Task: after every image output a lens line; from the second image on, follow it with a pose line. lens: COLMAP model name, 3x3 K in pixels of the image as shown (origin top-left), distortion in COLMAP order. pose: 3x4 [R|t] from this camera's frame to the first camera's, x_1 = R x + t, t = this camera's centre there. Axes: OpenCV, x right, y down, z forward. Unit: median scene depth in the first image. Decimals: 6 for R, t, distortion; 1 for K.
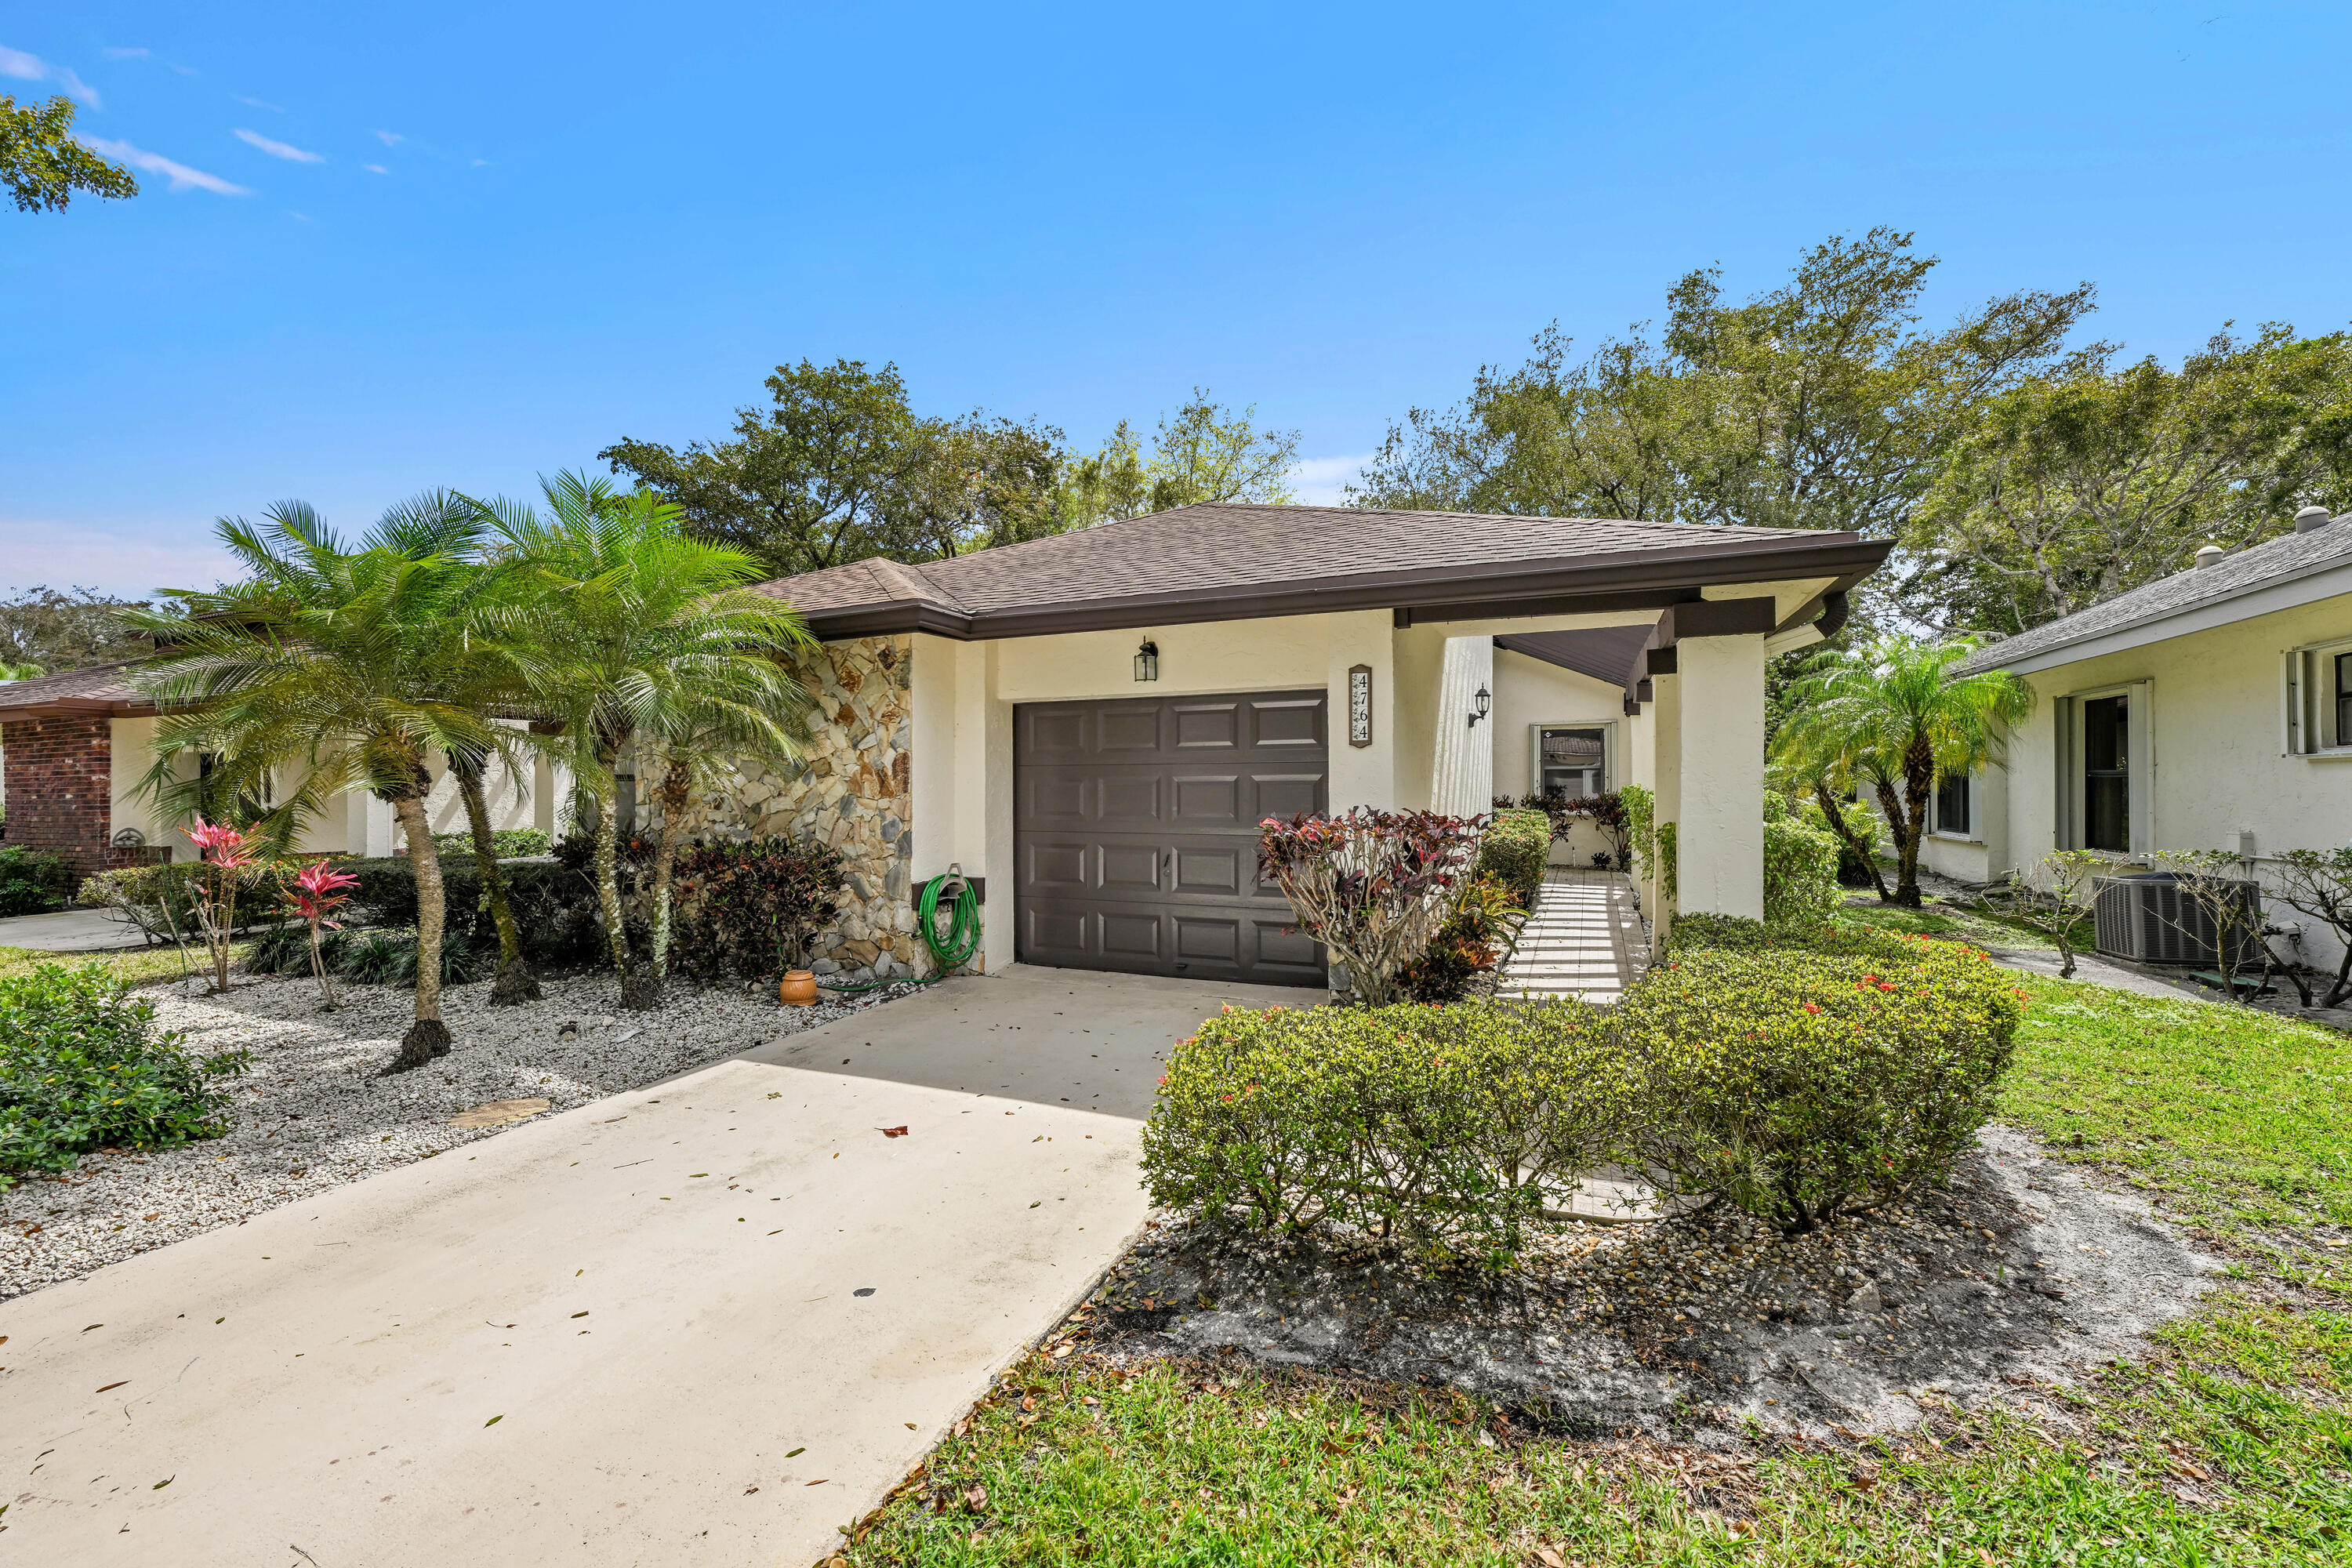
lens RADIAL K [[926.9, 0, 1133.5], [0, 926.9, 783.1], [0, 0, 1]] dist [-0.013682, -0.000061]
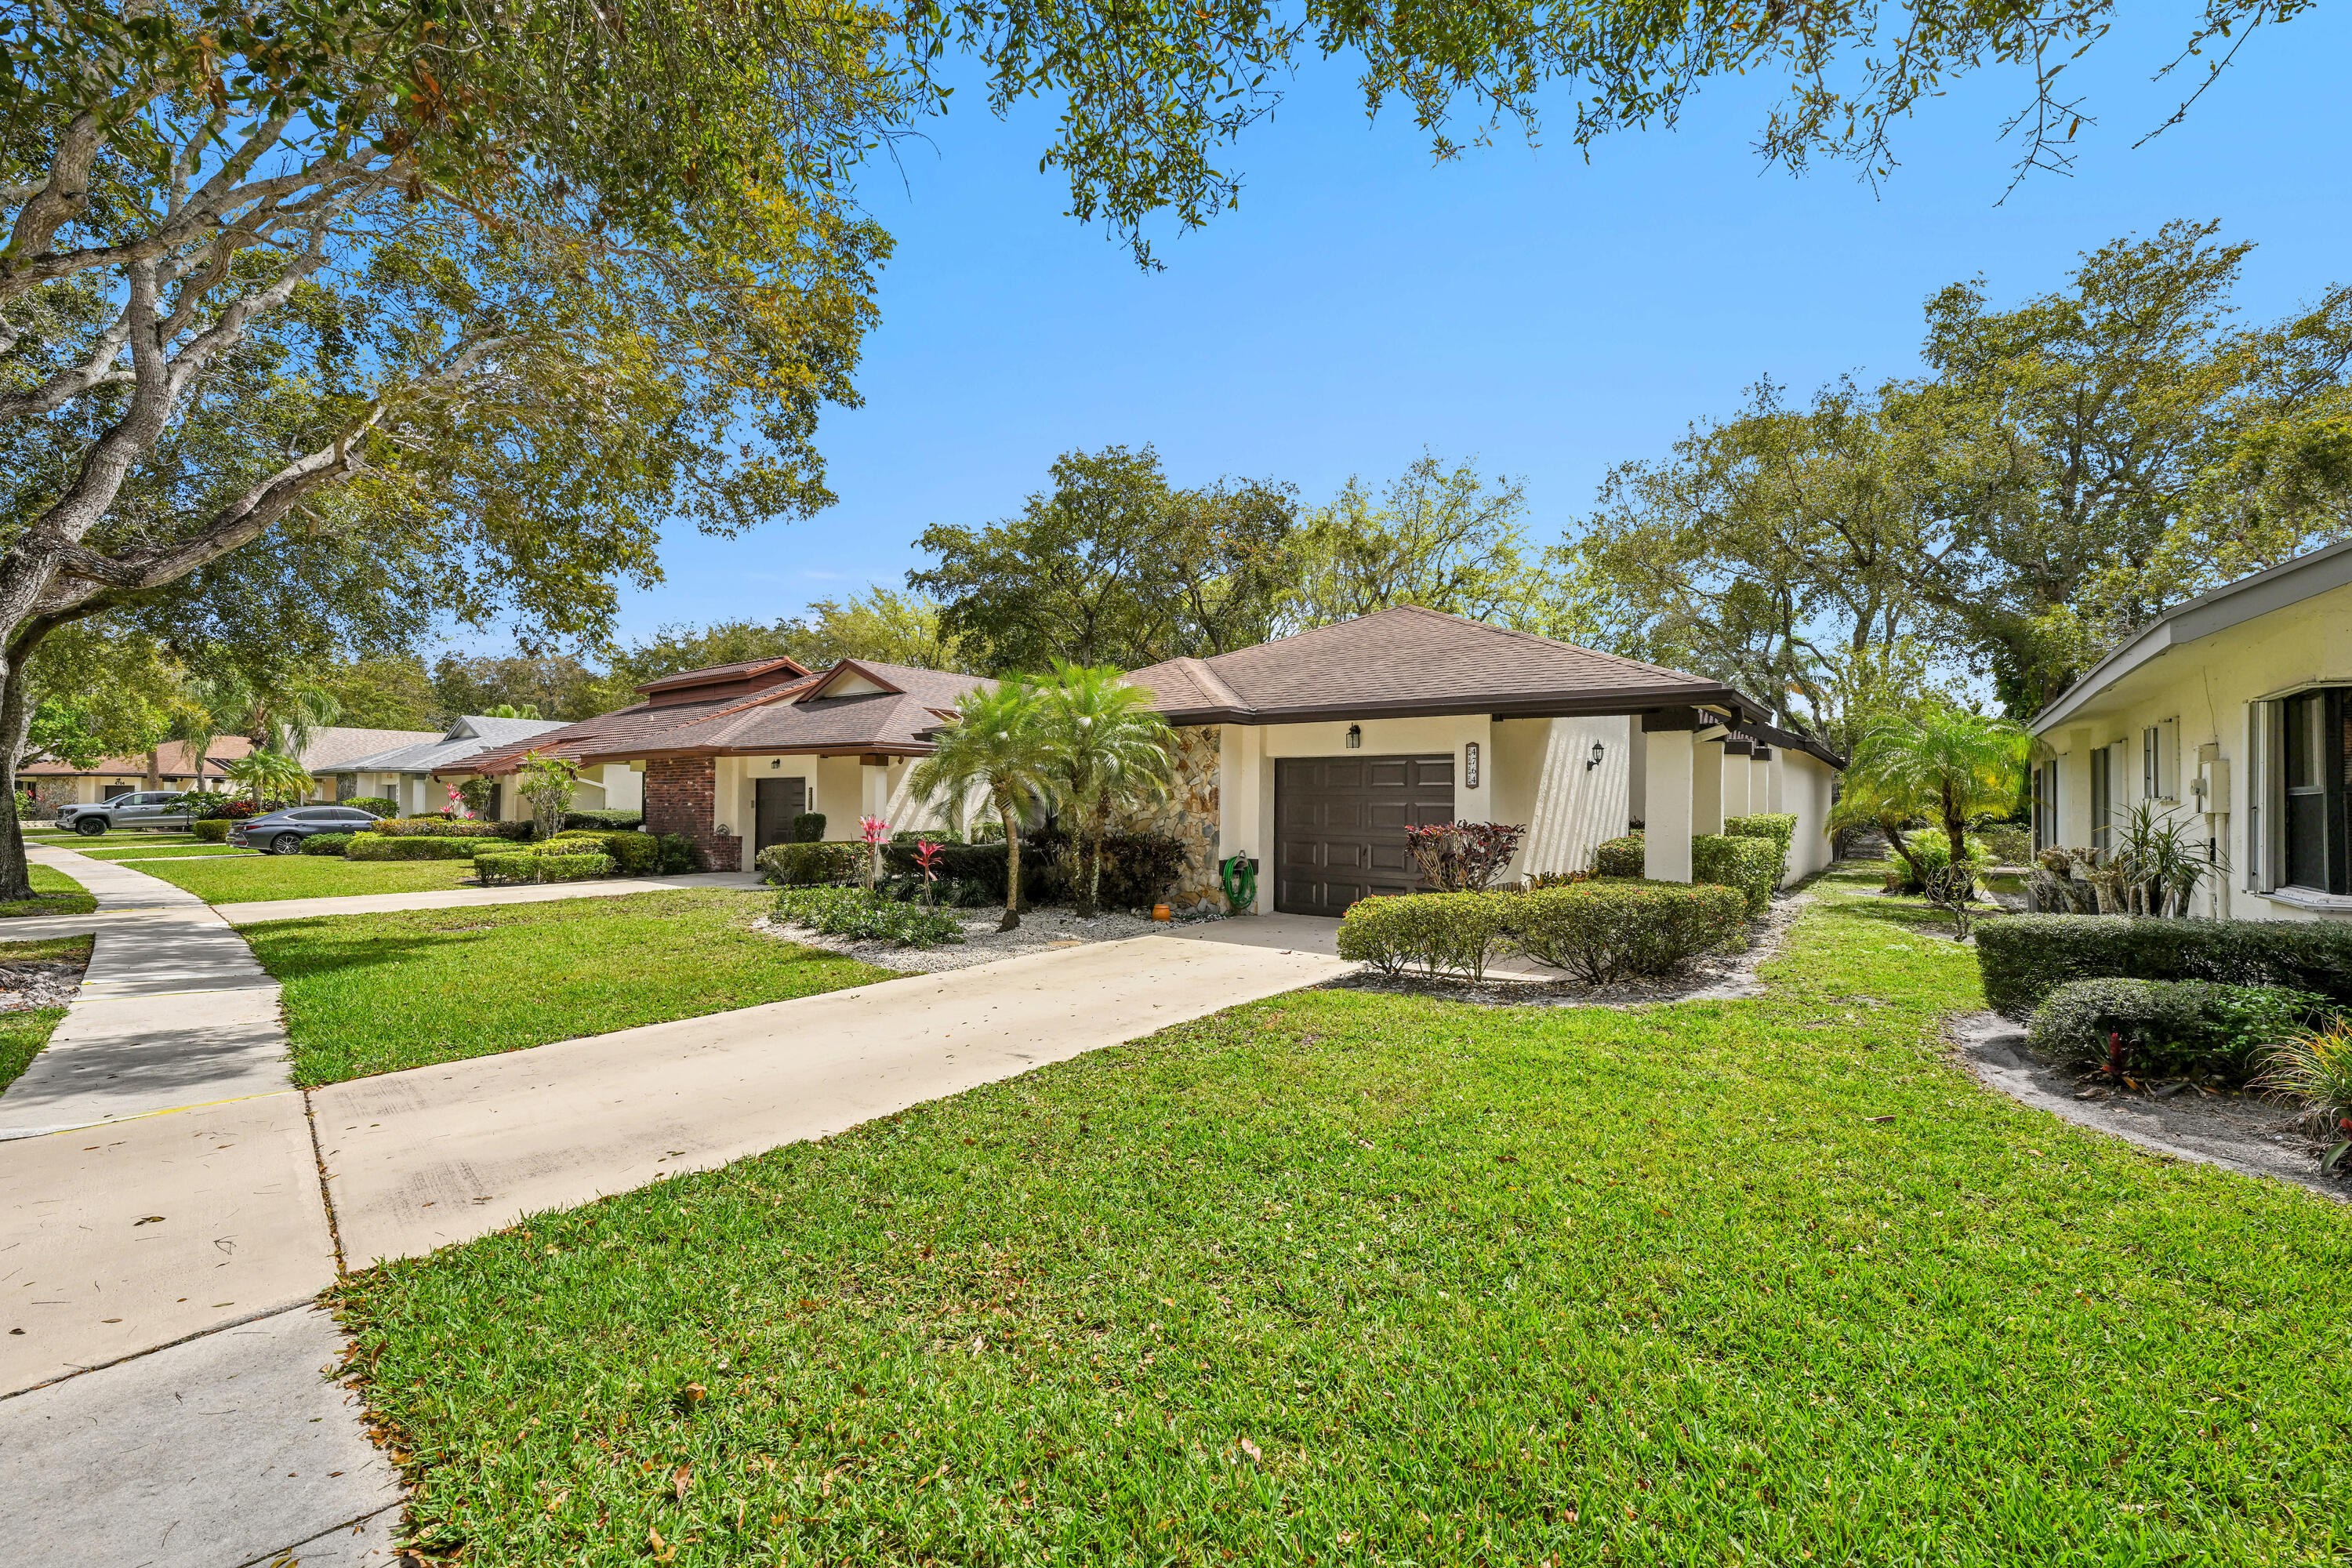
lens RADIAL K [[926.9, 0, 1133.5], [0, 926.9, 783.1], [0, 0, 1]] dist [-0.013682, -0.000061]
pose [[0.969702, 0.004674, -0.244245, 0.031759], [-0.009807, 0.999756, -0.019802, -0.003315], [0.244093, 0.021597, 0.969511, -0.661317]]
